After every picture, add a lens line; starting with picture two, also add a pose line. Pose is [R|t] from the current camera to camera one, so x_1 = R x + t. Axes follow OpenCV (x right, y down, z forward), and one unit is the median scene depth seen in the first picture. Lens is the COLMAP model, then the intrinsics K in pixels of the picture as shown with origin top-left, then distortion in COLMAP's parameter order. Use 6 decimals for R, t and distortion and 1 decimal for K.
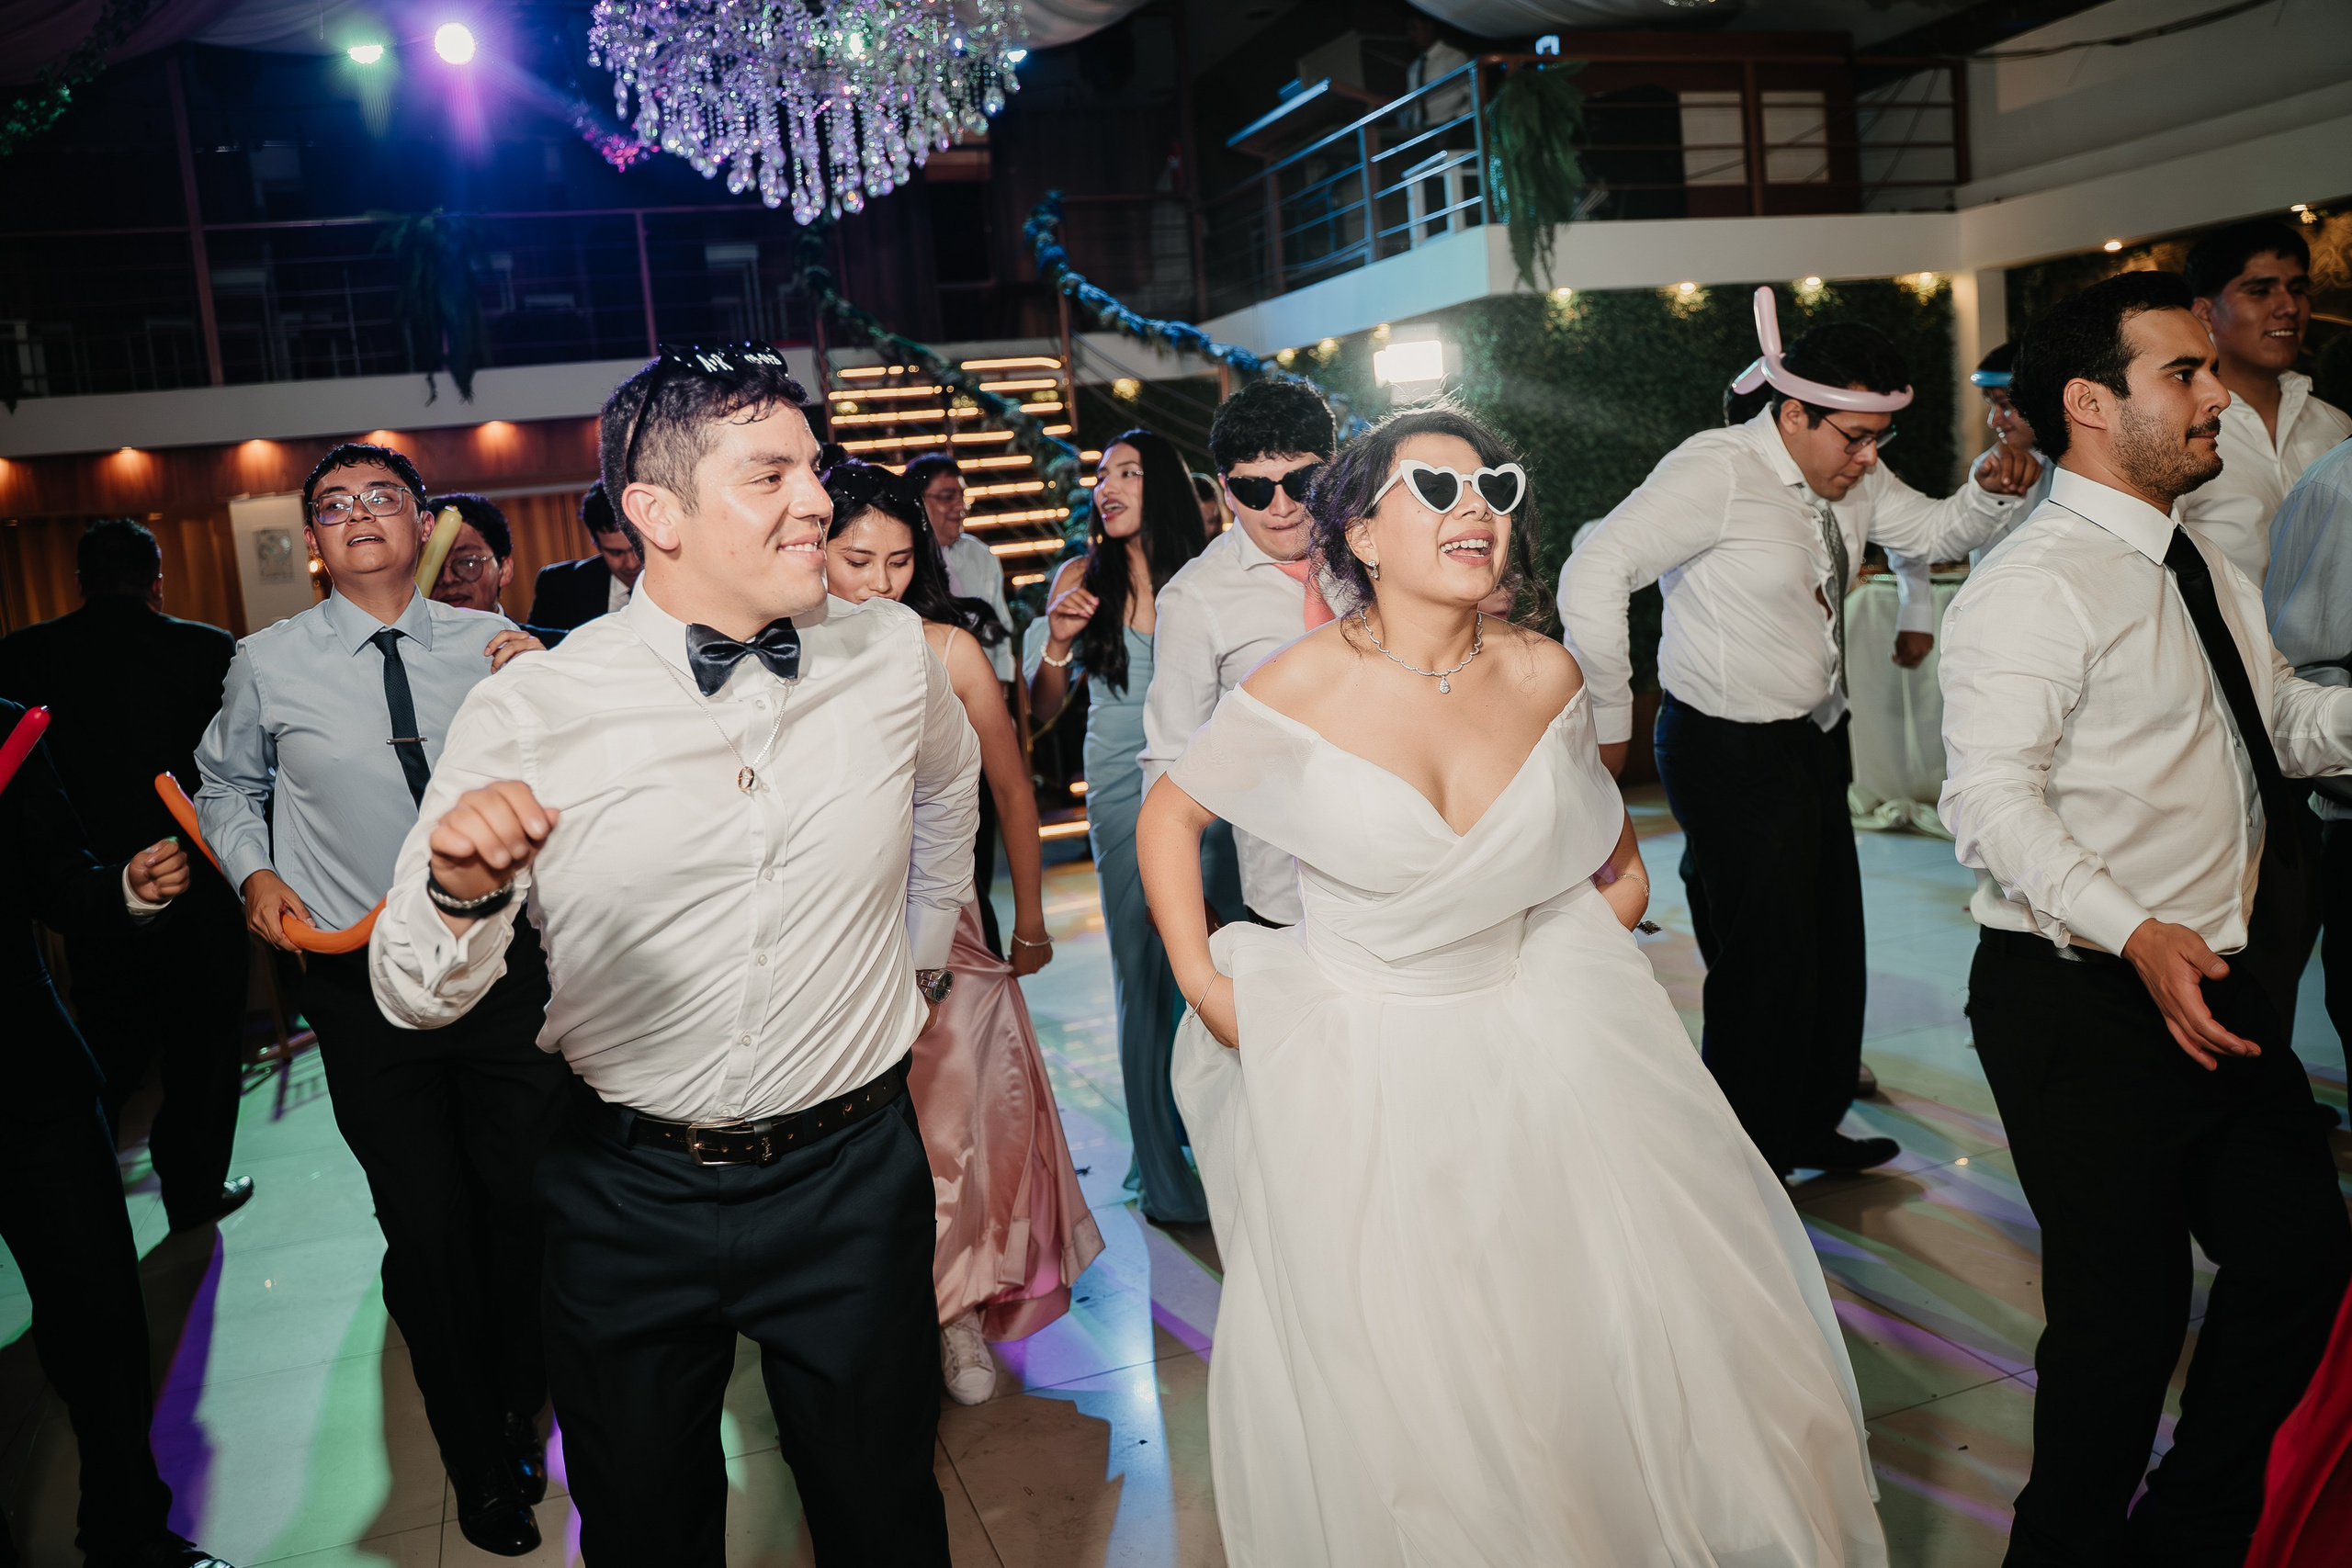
lens RADIAL K [[1914.1, 0, 1144.6], [0, 1914.1, 786.0], [0, 0, 1]] dist [-0.102747, 0.060248]
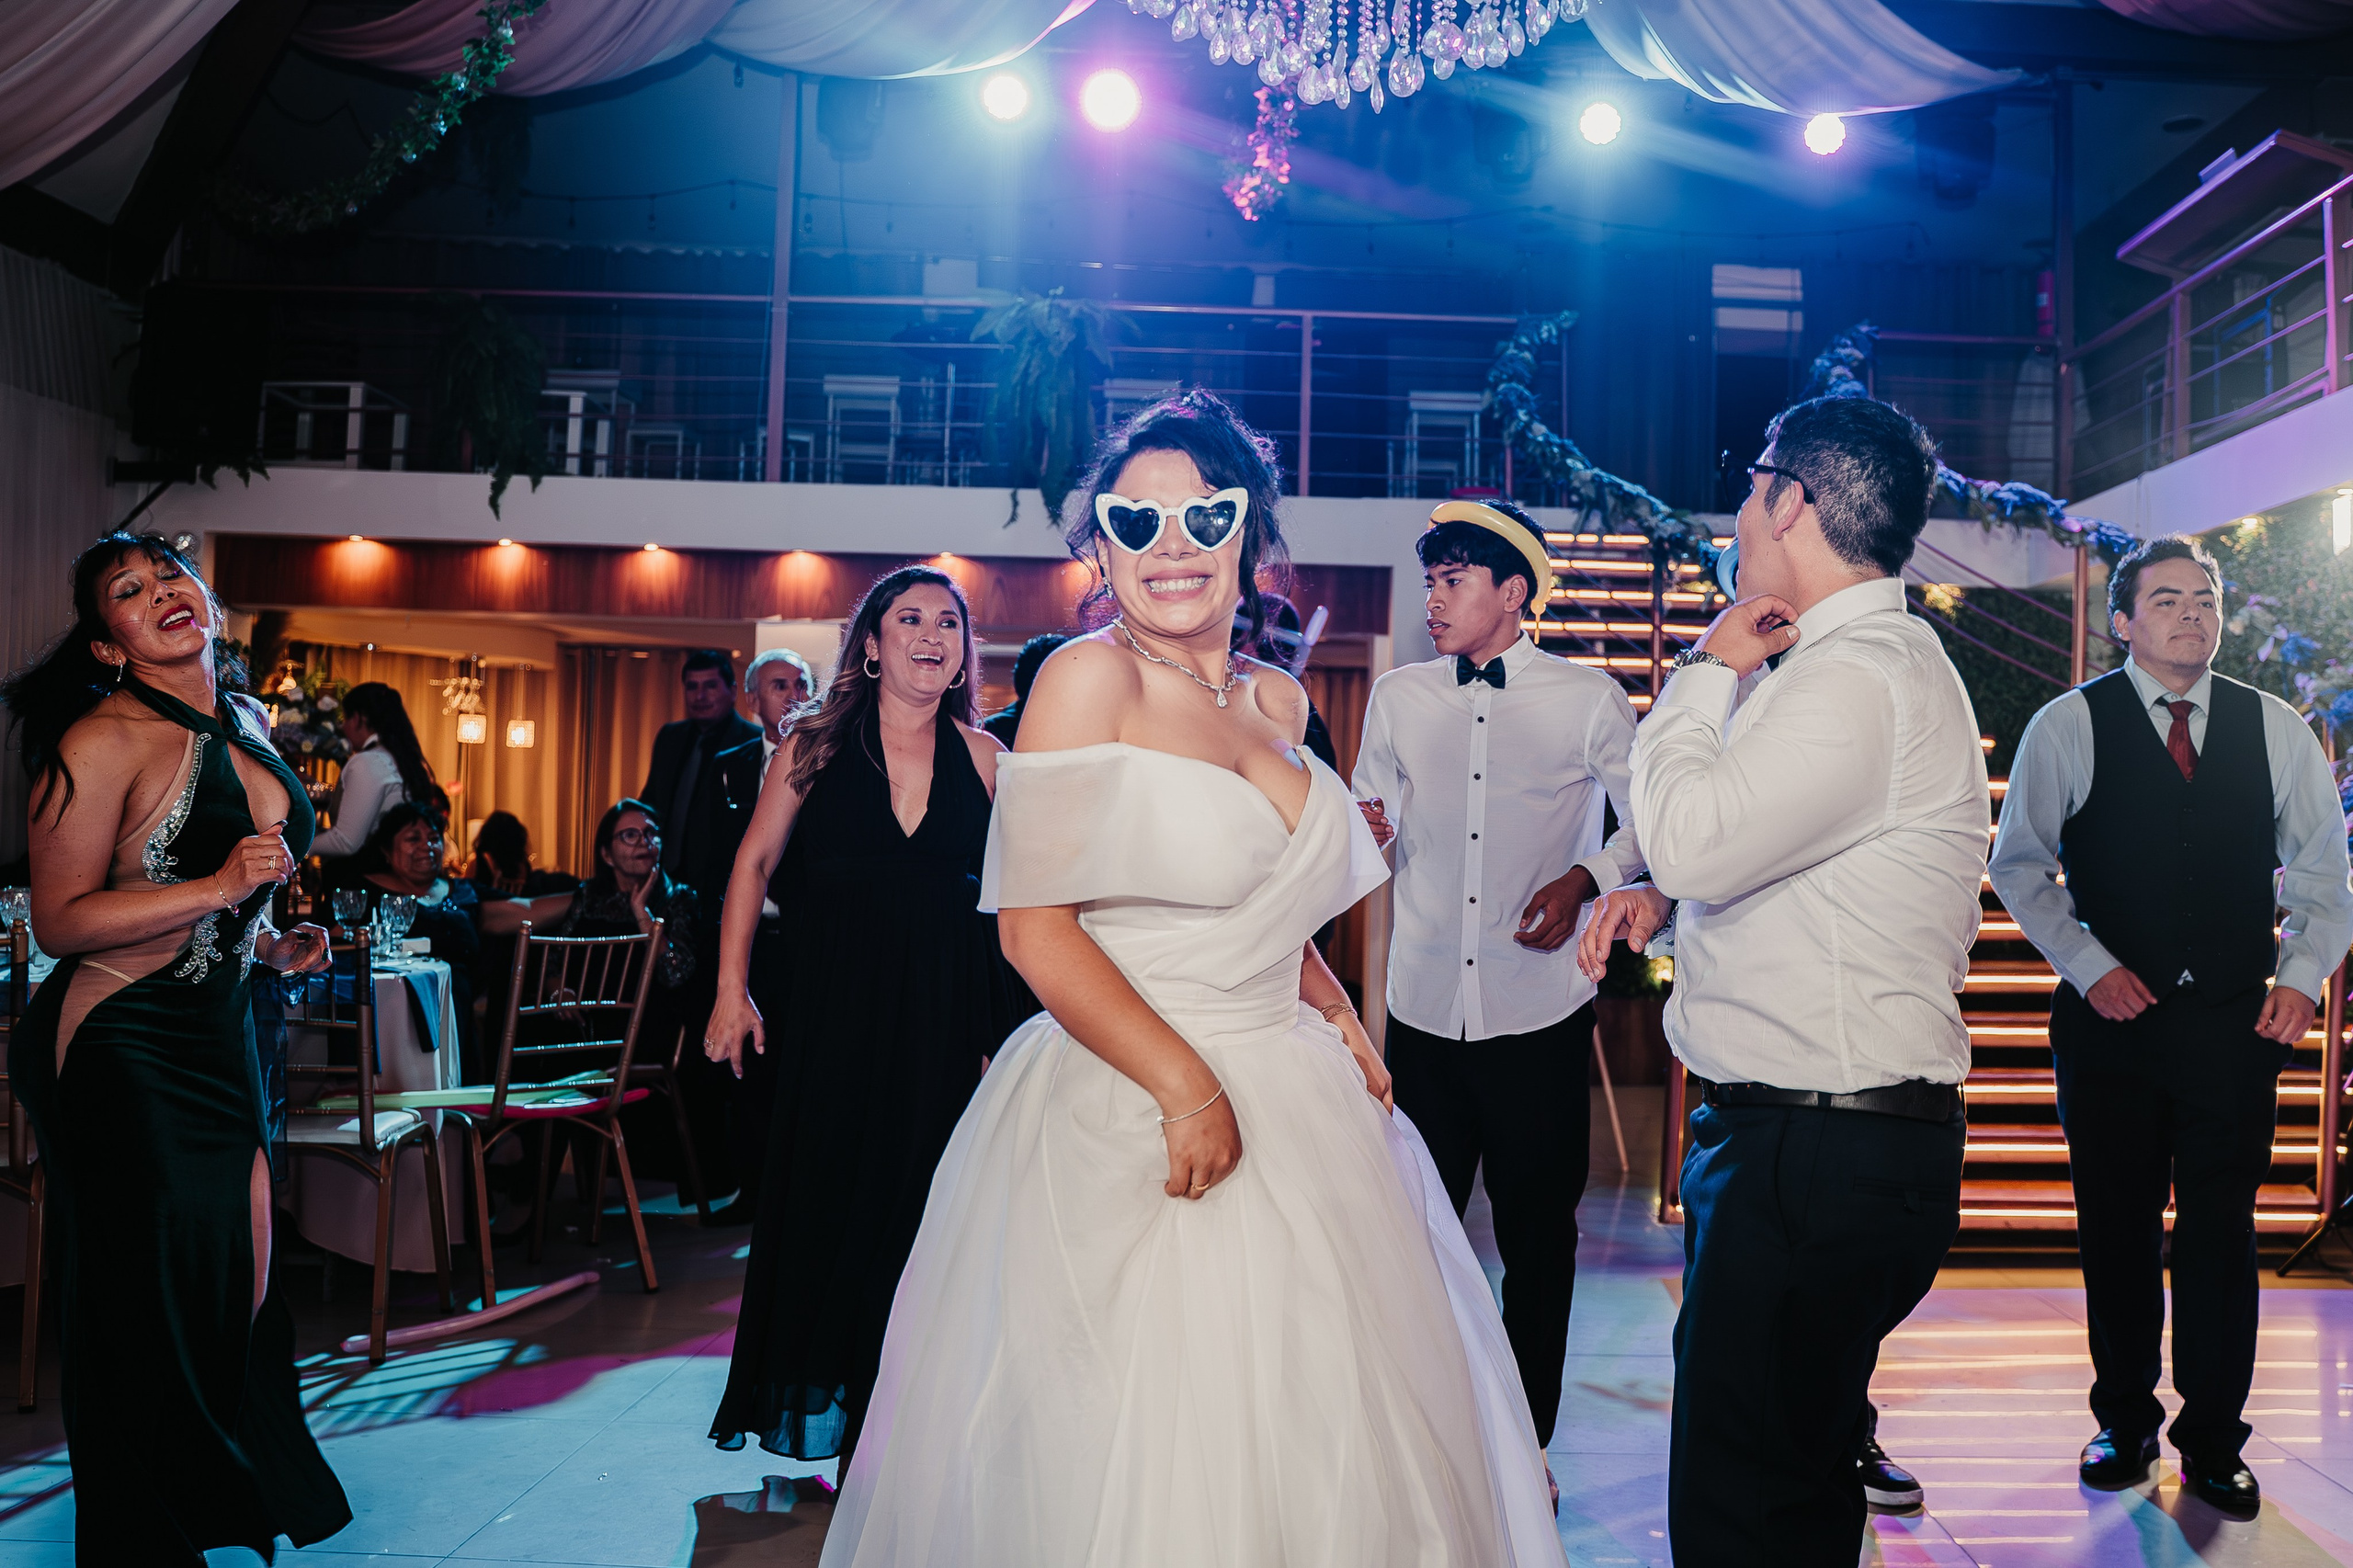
lens RADIAL K [[2115.2, 0, 1239.4], [0, 2115.2, 708.1], [0, 0, 1]] dist [-0.096140, 0.050362]
pose [[0.929033, 0.087510, -0.359498, 0.038810], [-0.152138, 0.976038, -0.155573, -0.007429], [0.337270, 0.199226, 0.920086, 0.274584]]
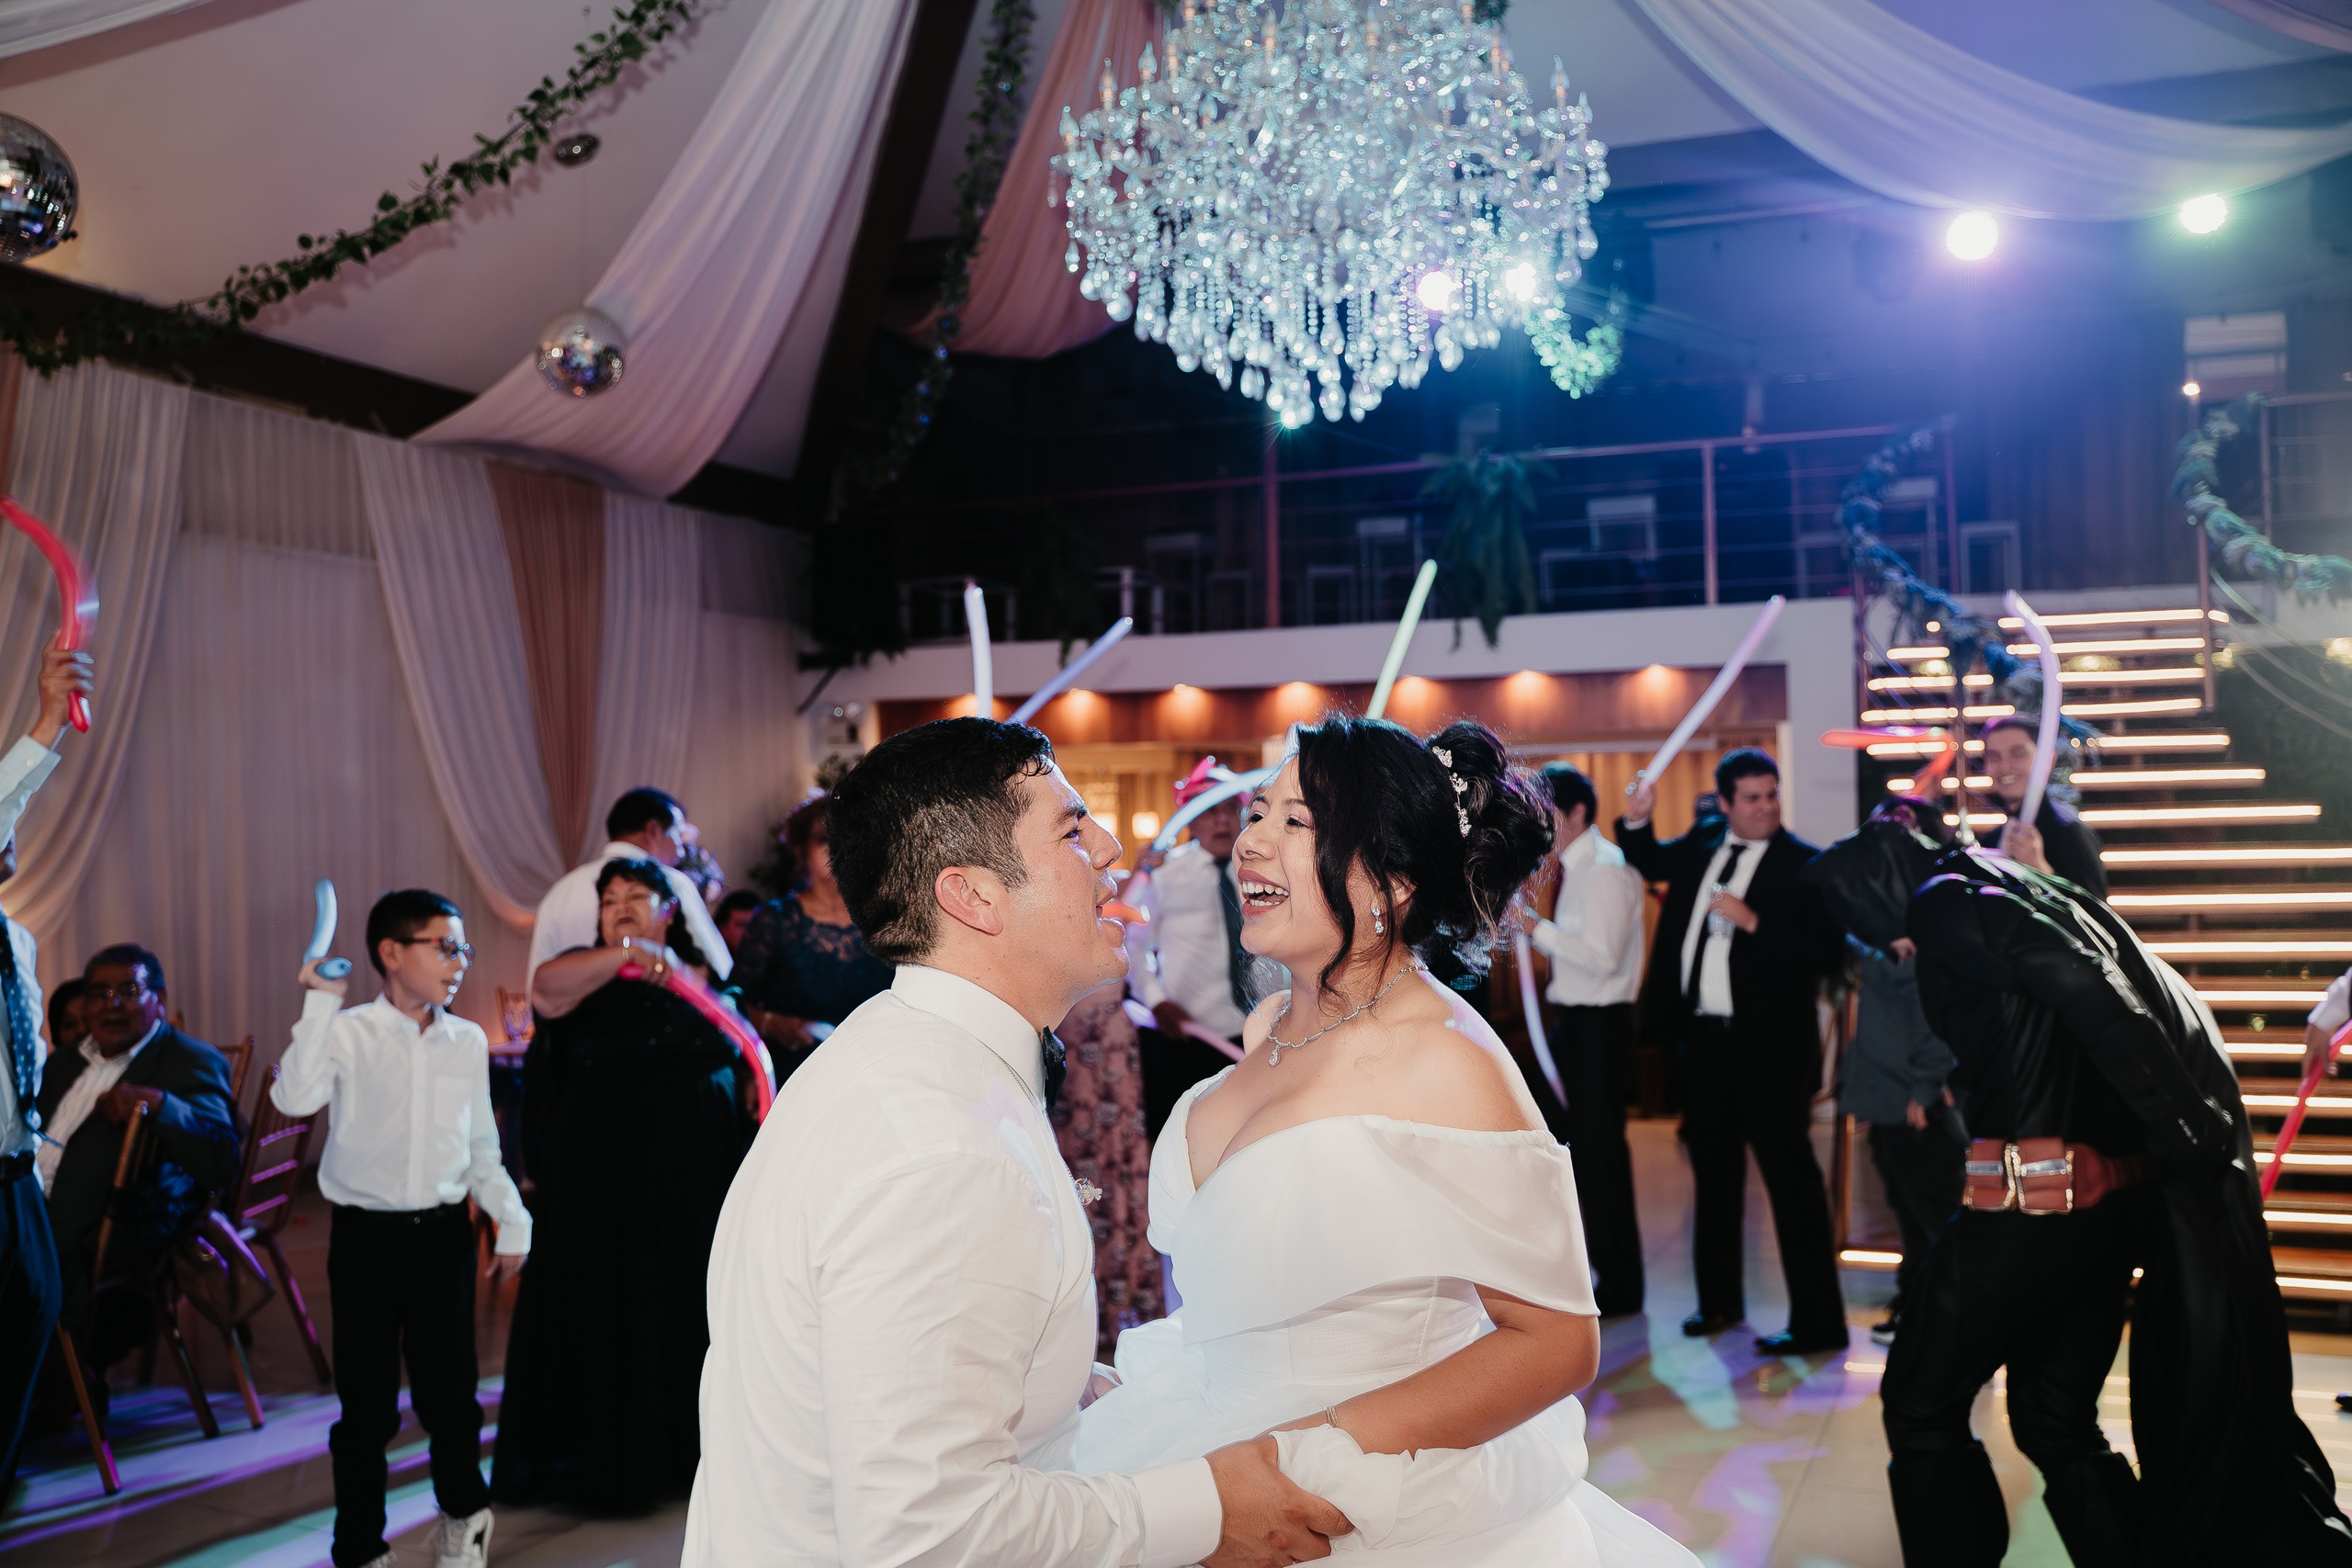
lens RADIAL K [[1914.1, 0, 1167.5], [0, 1914.1, 765.4], [0, 0, 1]] dist [-0.102747, 0.060248]
pose [[0.707702, 0.049286, -0.704790, 0.229927], [-0.145879, 0.986261, -0.077513, -0.059751], [0.691286, 0.157670, 0.705169, 0.270459]]
